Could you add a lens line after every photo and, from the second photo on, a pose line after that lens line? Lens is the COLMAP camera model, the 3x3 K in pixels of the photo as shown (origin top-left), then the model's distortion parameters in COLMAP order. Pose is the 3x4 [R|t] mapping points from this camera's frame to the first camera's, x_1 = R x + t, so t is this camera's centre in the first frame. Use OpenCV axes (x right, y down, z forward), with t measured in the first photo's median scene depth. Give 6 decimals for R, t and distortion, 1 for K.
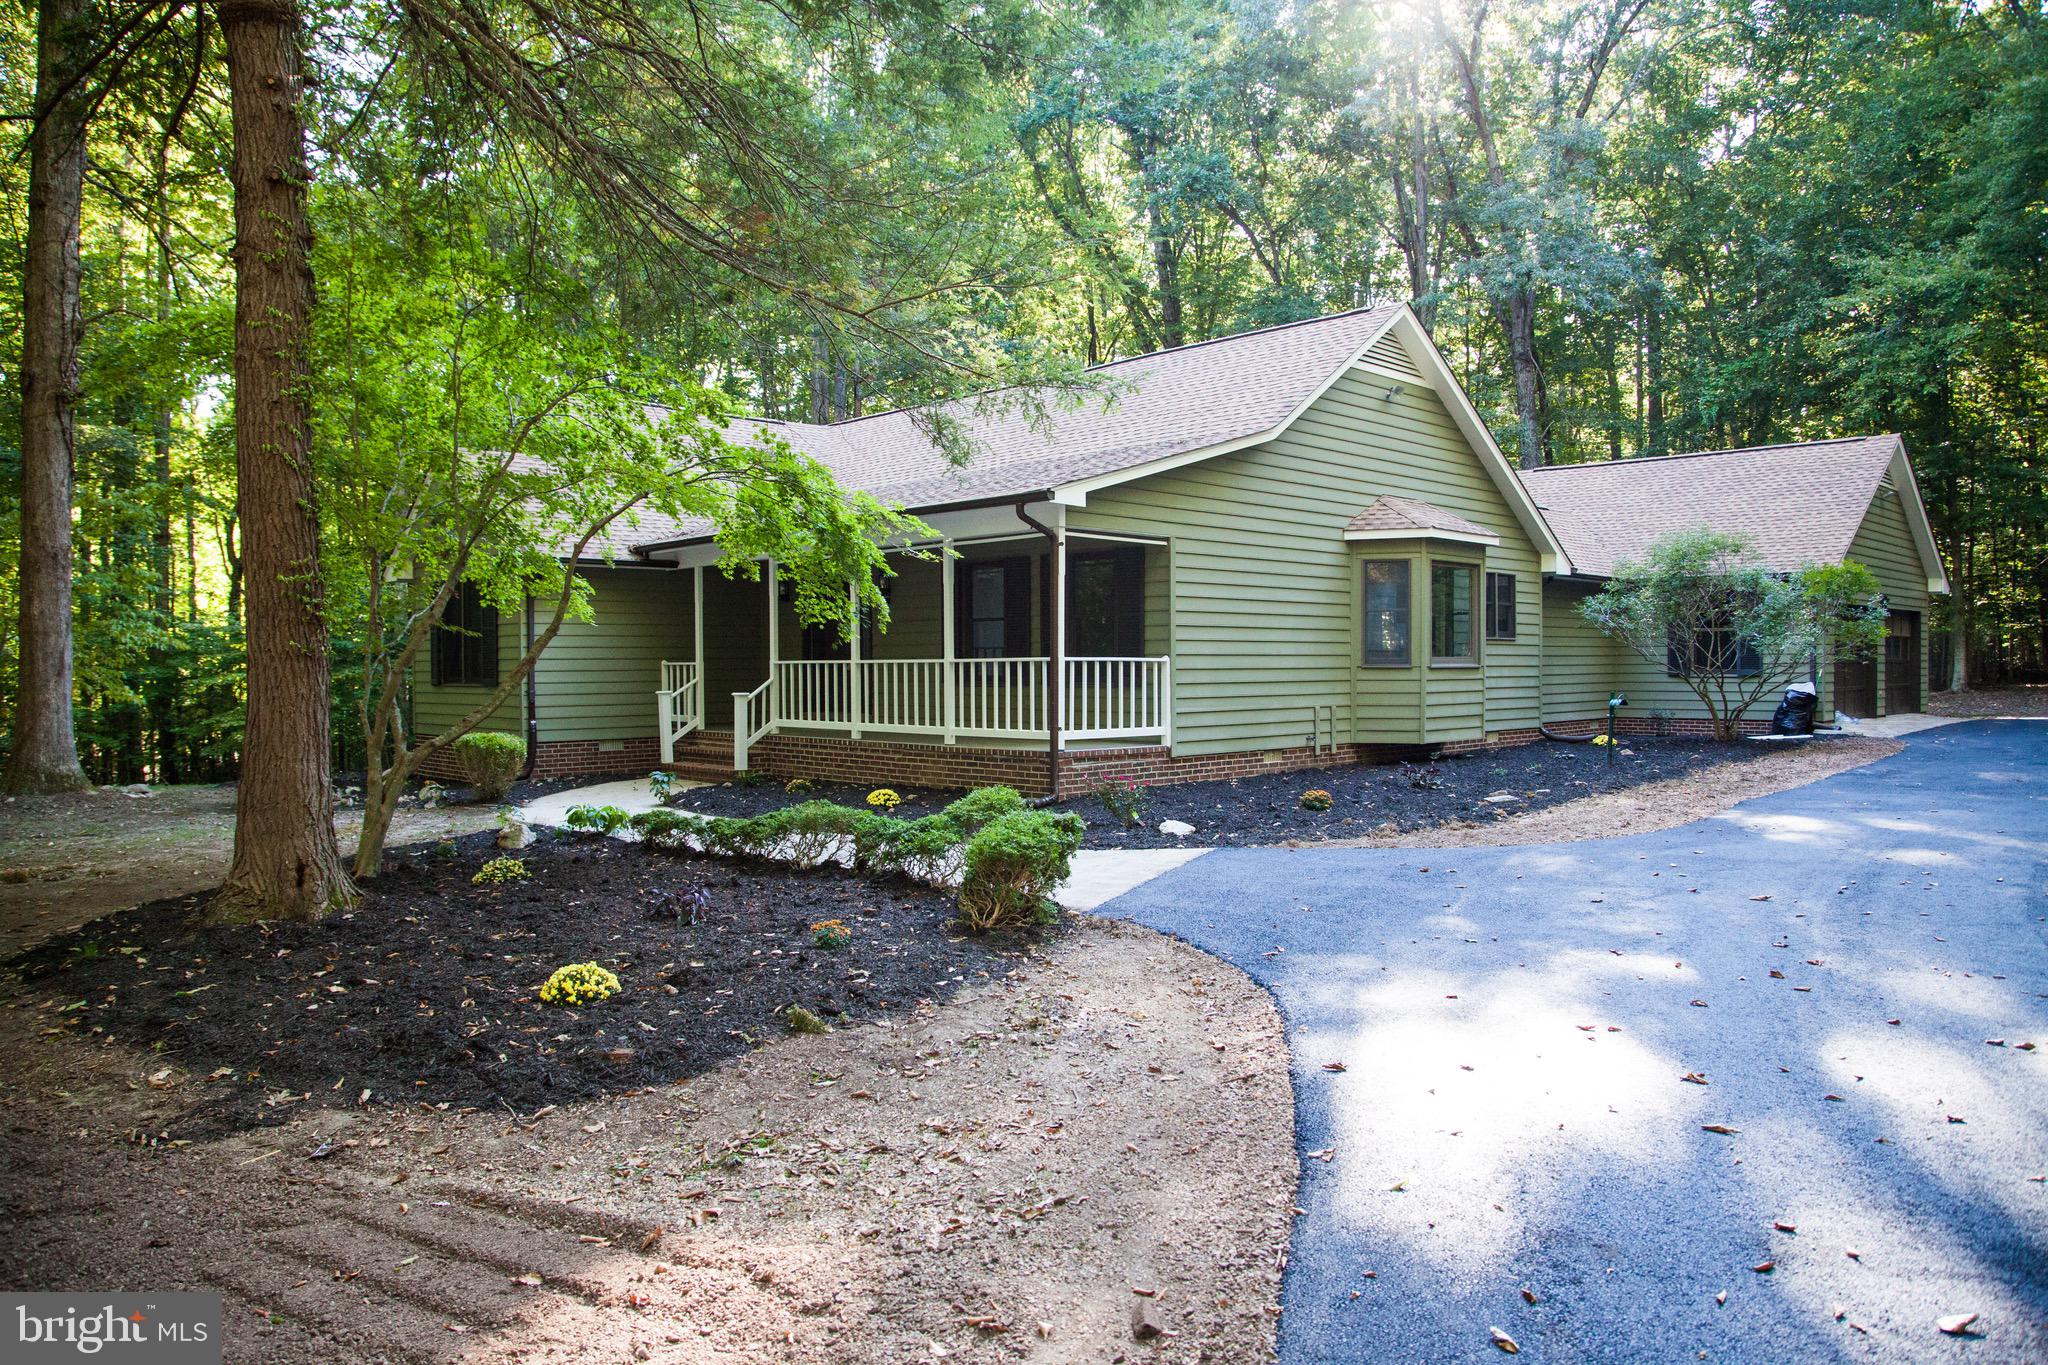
lens RADIAL K [[1416.8, 0, 1018.7], [0, 1416.8, 672.7], [0, 0, 1]] dist [-0.074996, -0.000355]
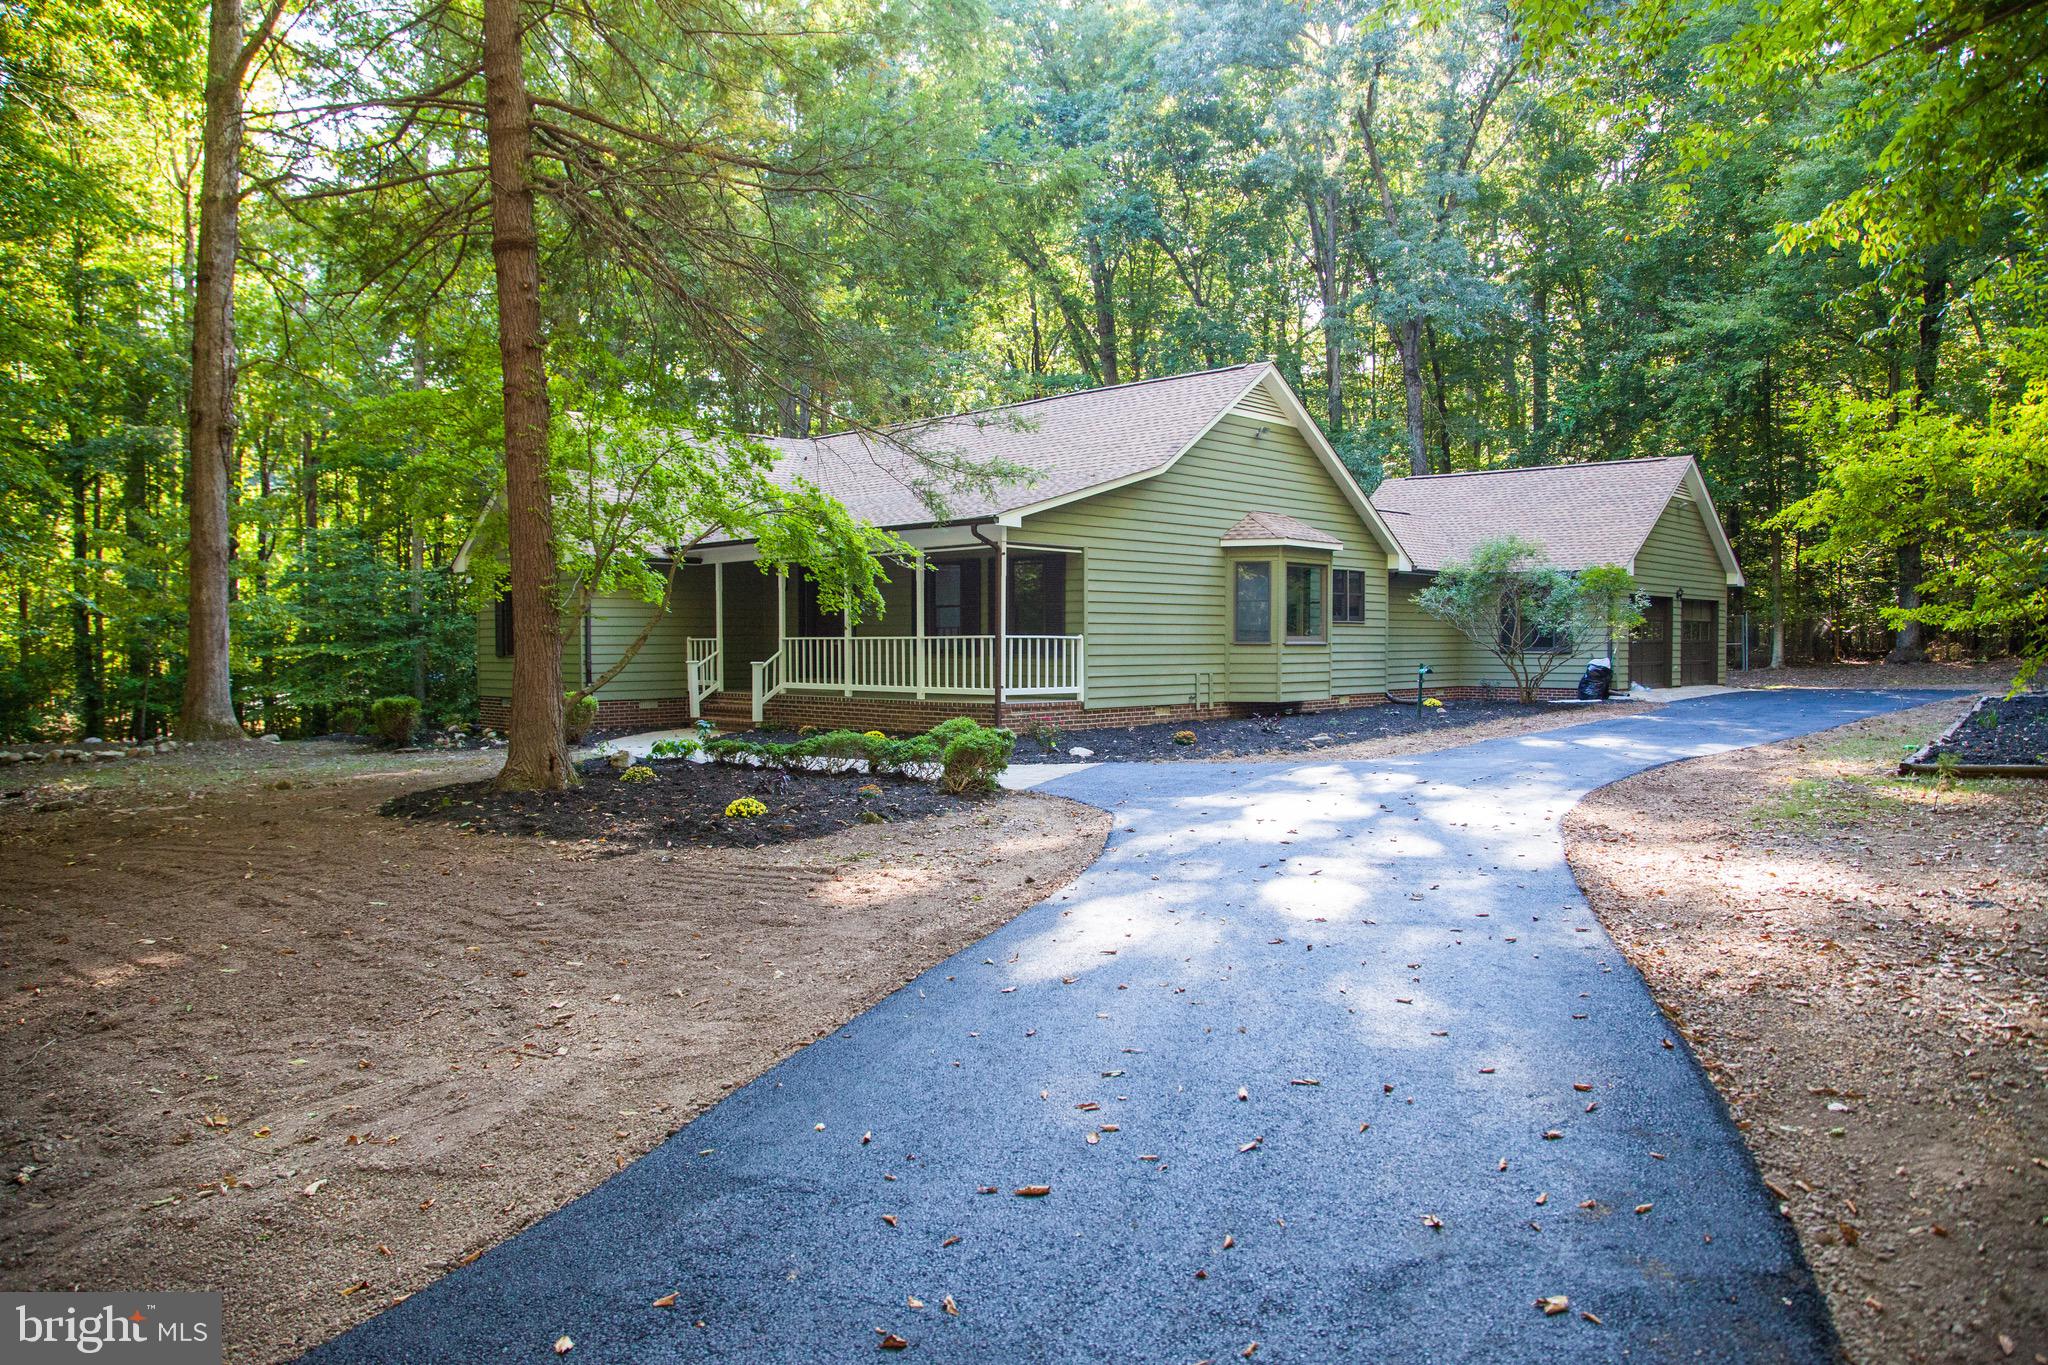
lens RADIAL K [[1416.8, 0, 1022.3], [0, 1416.8, 686.2], [0, 0, 1]] dist [-0.074996, -0.000355]
pose [[0.999142, 0.002205, 0.041354, -0.006825], [-0.003253, 0.999675, 0.025291, 0.002808], [-0.041285, -0.025403, 0.998824, -0.303532]]
